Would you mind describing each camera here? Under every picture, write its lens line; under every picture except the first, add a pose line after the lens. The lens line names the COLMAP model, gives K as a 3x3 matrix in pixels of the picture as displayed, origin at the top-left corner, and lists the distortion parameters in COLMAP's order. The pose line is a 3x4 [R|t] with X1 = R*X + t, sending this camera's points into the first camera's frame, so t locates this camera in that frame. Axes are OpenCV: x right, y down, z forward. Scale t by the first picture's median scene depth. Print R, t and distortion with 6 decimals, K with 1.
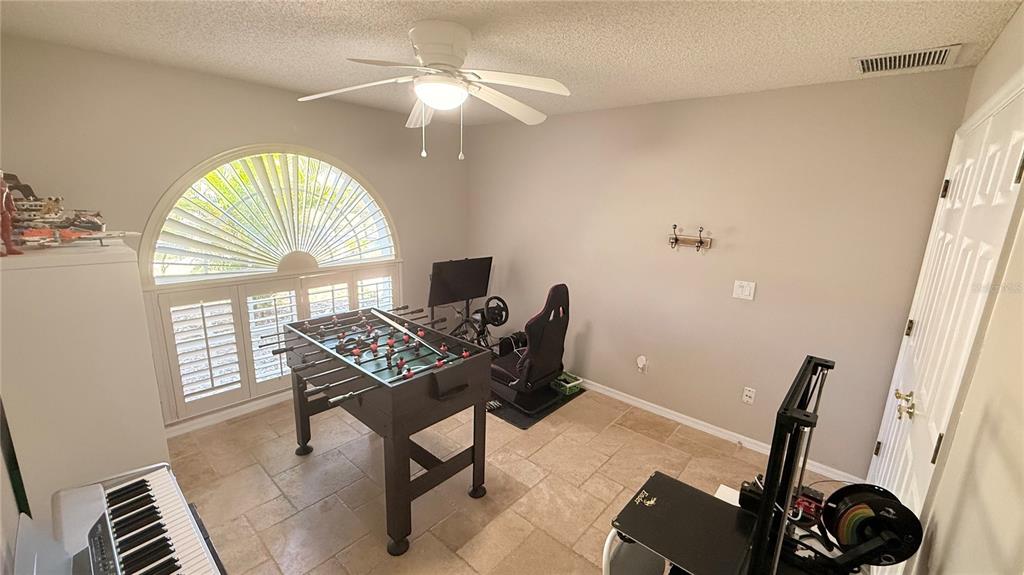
lens RADIAL K [[409.6, 0, 512.0], [0, 409.6, 287.5], [0, 0, 1]] dist [0.000293, 0.000007]
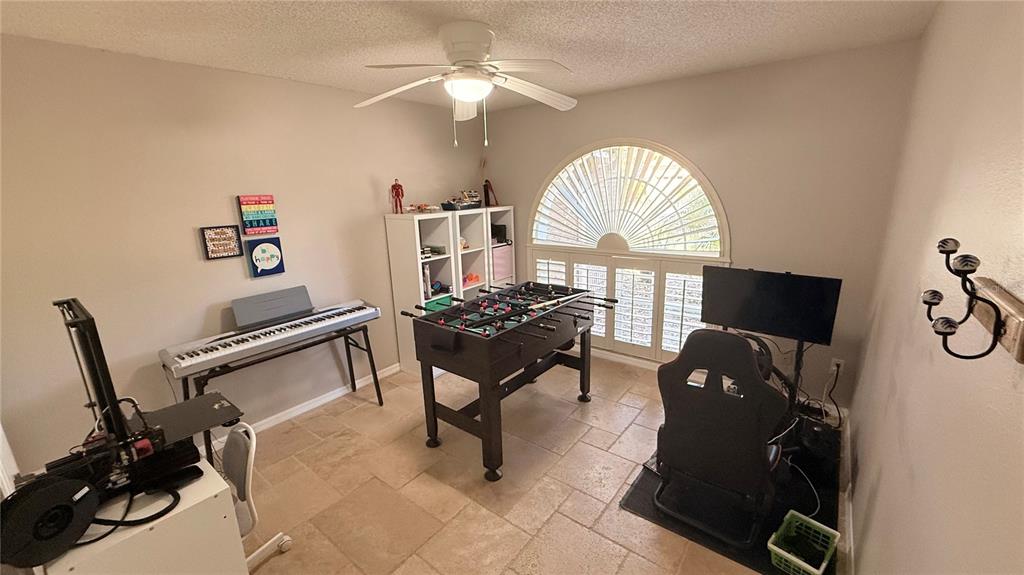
lens RADIAL K [[409.6, 0, 512.0], [0, 409.6, 287.5], [0, 0, 1]] dist [0.000293, 0.000007]
pose [[0.054135, 0.207117, -0.976817, 0.706688], [-0.188461, 0.962789, 0.193698, -0.130670], [0.980587, 0.173606, 0.091154, 0.766390]]
